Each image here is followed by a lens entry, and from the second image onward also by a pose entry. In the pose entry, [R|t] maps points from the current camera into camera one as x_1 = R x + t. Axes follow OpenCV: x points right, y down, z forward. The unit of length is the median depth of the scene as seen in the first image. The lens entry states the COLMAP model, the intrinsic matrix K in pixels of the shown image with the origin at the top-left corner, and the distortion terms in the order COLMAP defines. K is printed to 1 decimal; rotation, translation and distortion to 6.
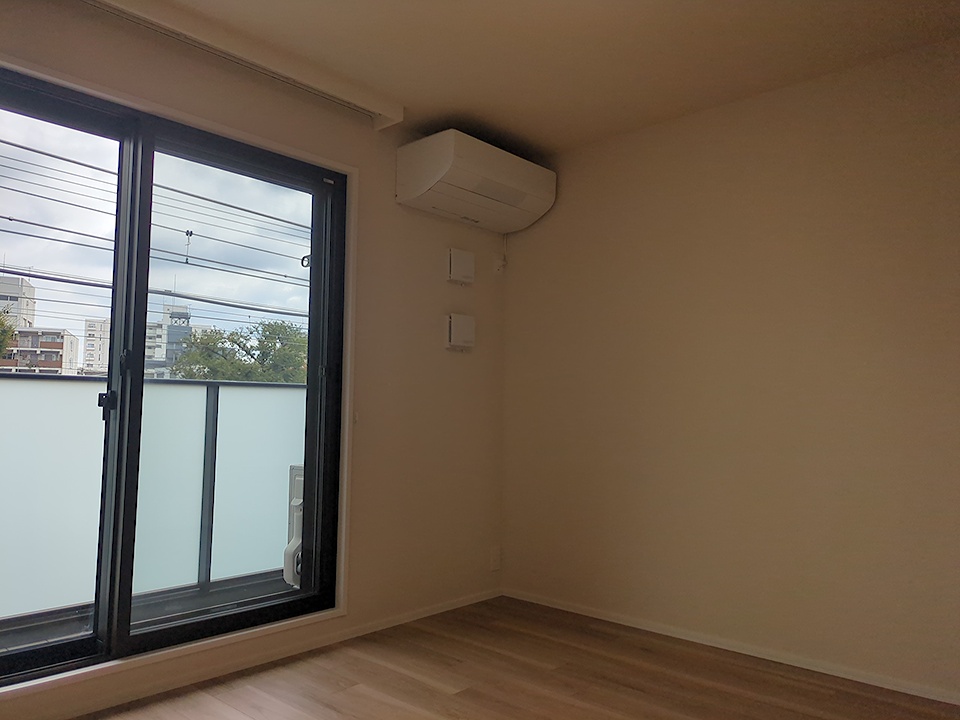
lens RADIAL K [[716.0, 0, 480.0], [0, 716.0, 360.0], [0, 0, 1]] dist [0.078694, -0.087753]
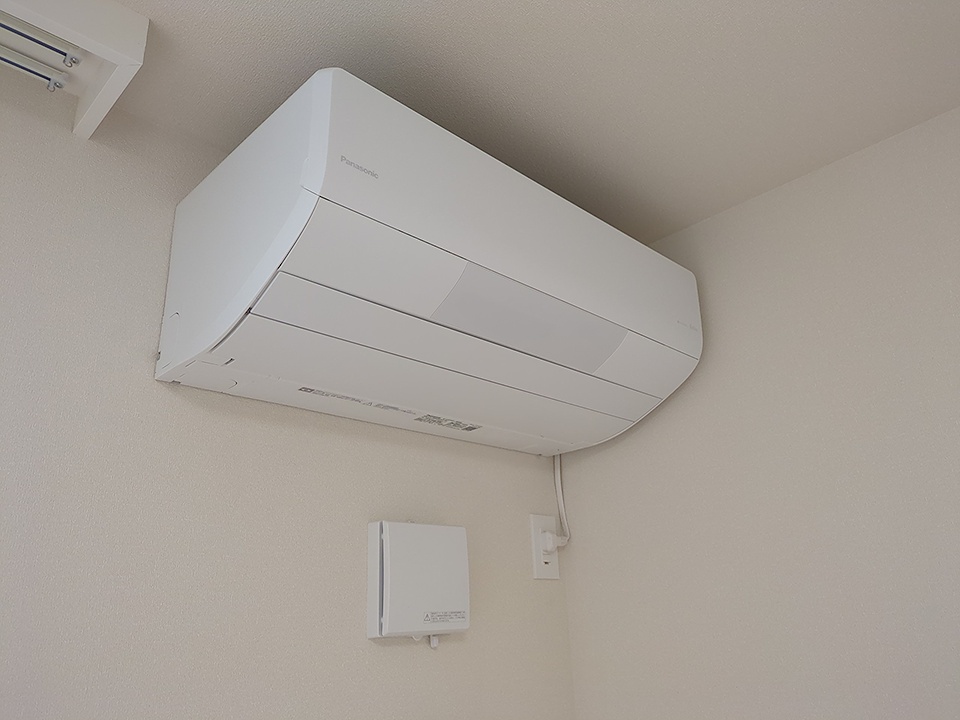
lens RADIAL K [[716.0, 0, 480.0], [0, 716.0, 360.0], [0, 0, 1]] dist [0.078694, -0.087753]
pose [[0.997200, -0.061883, -0.041978, 0.016198], [0.048493, 0.962498, -0.266918, -0.137100], [0.056922, 0.264135, 0.962805, 0.687837]]
